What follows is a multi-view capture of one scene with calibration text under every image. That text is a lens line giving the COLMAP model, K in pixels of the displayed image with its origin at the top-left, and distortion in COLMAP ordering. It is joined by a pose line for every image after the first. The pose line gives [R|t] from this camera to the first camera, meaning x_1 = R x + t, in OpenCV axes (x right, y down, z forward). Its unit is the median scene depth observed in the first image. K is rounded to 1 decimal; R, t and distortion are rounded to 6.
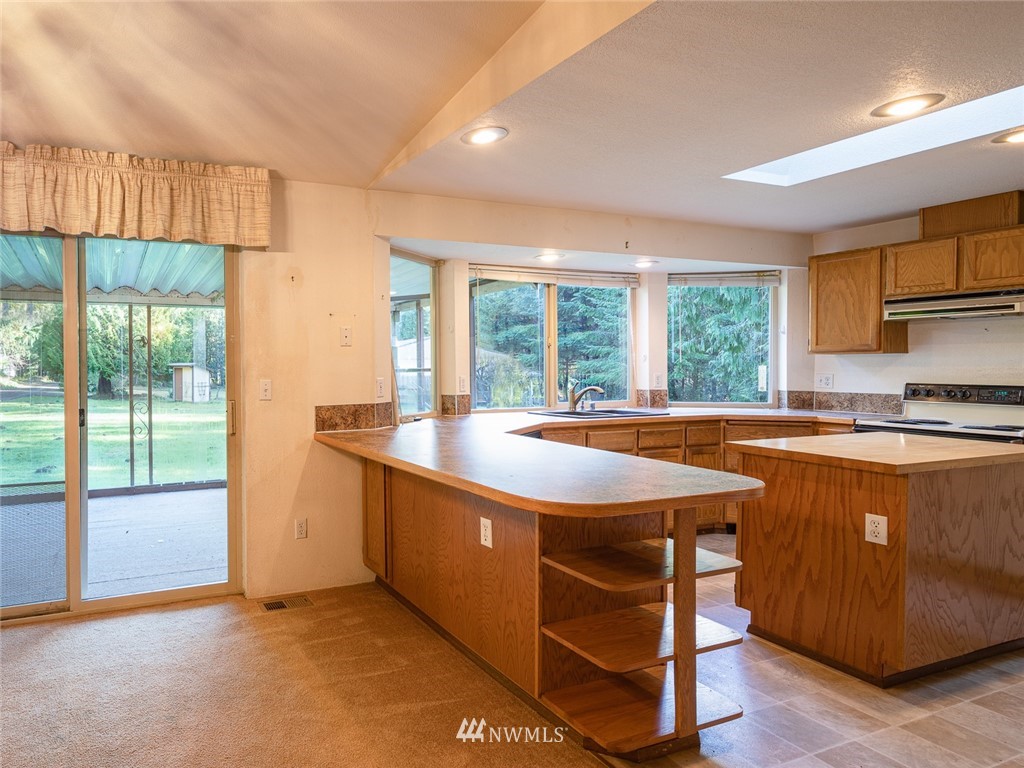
lens RADIAL K [[568.5, 0, 285.7], [0, 568.5, 373.7], [0, 0, 1]] dist [-0.001078, -0.001179]
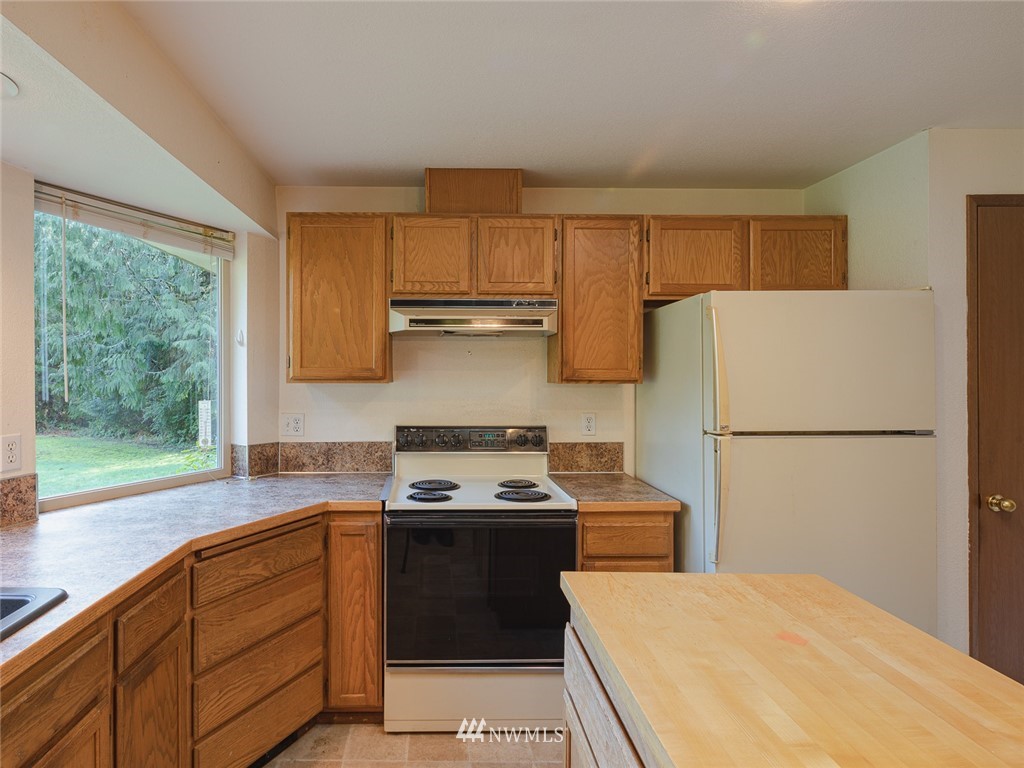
lens RADIAL K [[562.1, 0, 452.1], [0, 562.1, 376.4], [0, 0, 1]] dist [0.000410, 0.000242]
pose [[0.292786, -0.000758, 0.956178, 0.459517], [0.013074, 0.999909, -0.003210, -0.039642], [-0.956089, 0.013441, 0.292769, 0.725772]]
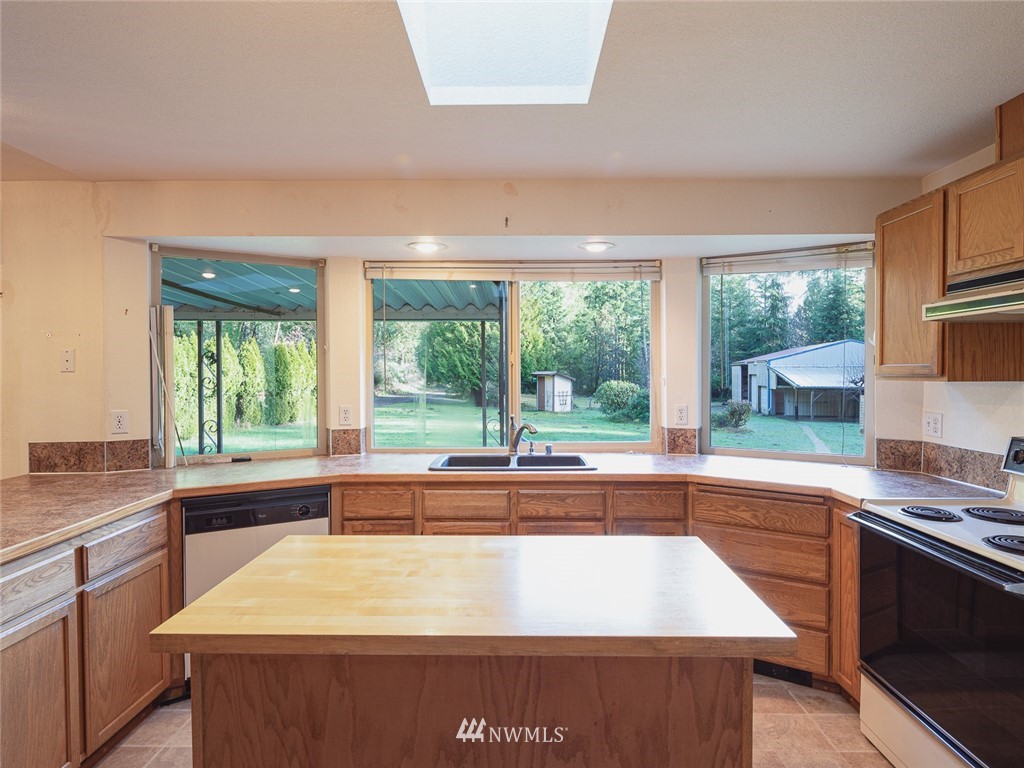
lens RADIAL K [[577.3, 0, 512.0], [0, 577.3, 384.0], [0, 0, 1]] dist [0.001891, 0.000020]
pose [[0.947377, 0.009049, -0.319992, 0.809295], [-0.007196, 0.999950, 0.006974, -0.033813], [0.320039, -0.004305, 0.947394, 0.327478]]
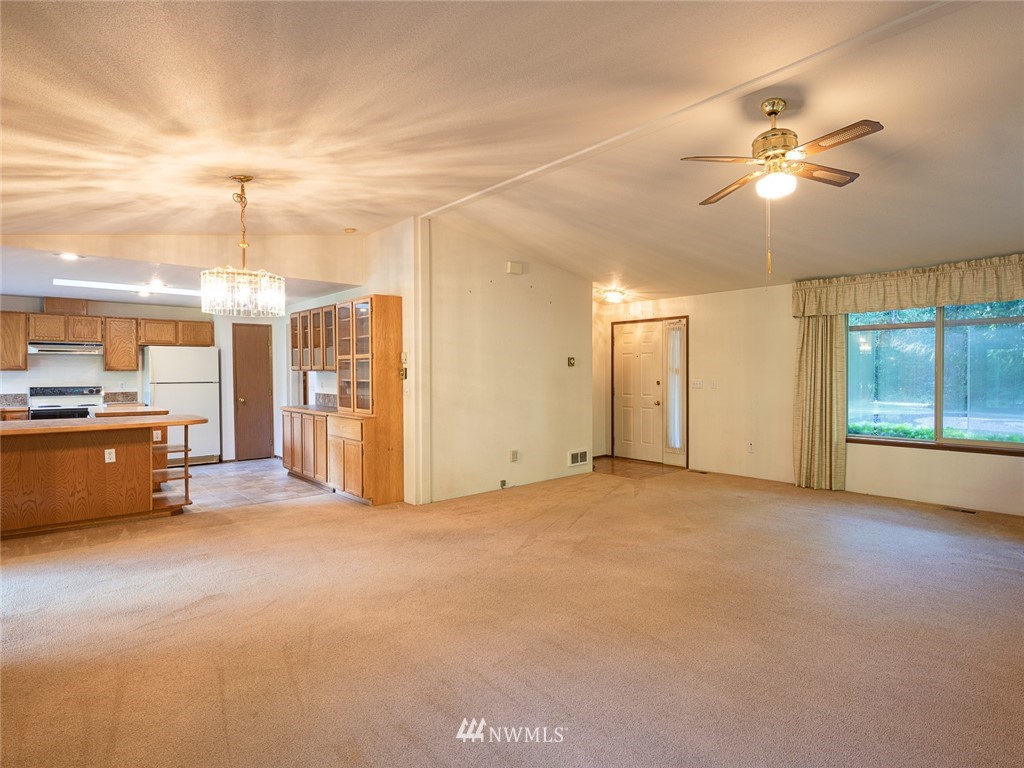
lens RADIAL K [[561.7, 0, 574.0], [0, 561.7, 382.0], [0, 0, 1]] dist [-0.003564, -0.001553]
pose [[-0.433151, -0.009142, 0.901275, -1.290365], [0.018311, 0.999653, 0.018941, -0.002624], [-0.901135, 0.024707, -0.432833, 0.189508]]
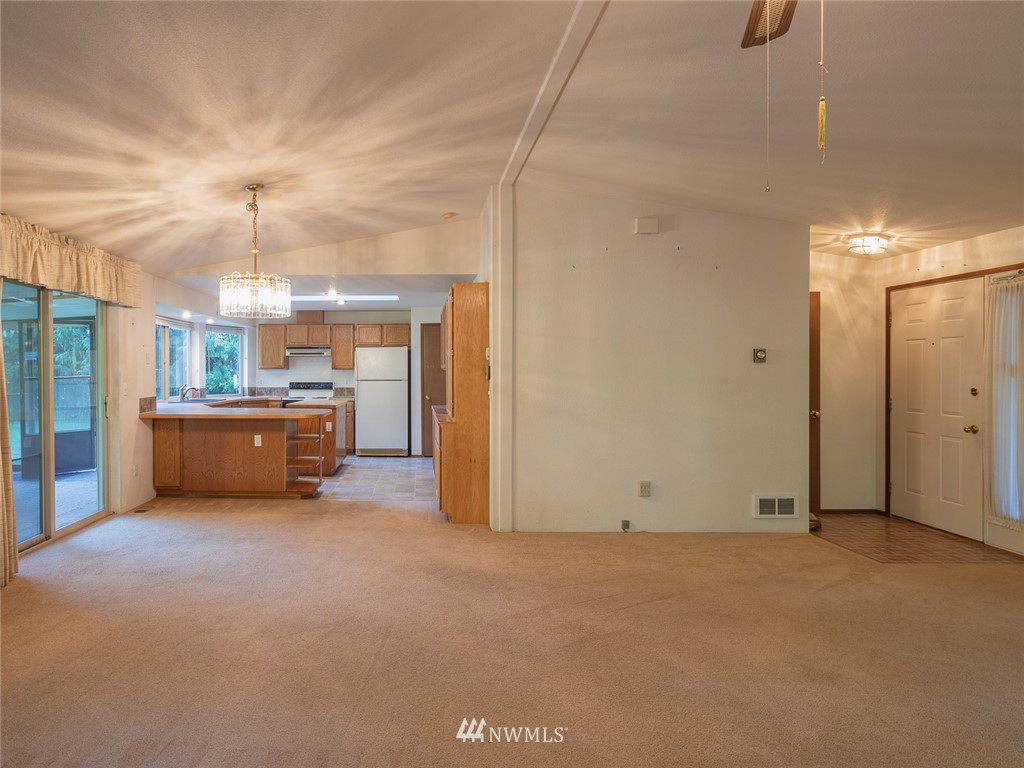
lens RADIAL K [[619.4, 0, 387.1], [0, 619.4, 374.6], [0, 0, 1]] dist [-0.000567, -0.001016]
pose [[0.364394, 0.000094, 0.931245, -1.140038], [0.012536, 0.999909, -0.005006, 0.002519], [-0.931161, 0.013498, 0.364360, -0.312240]]
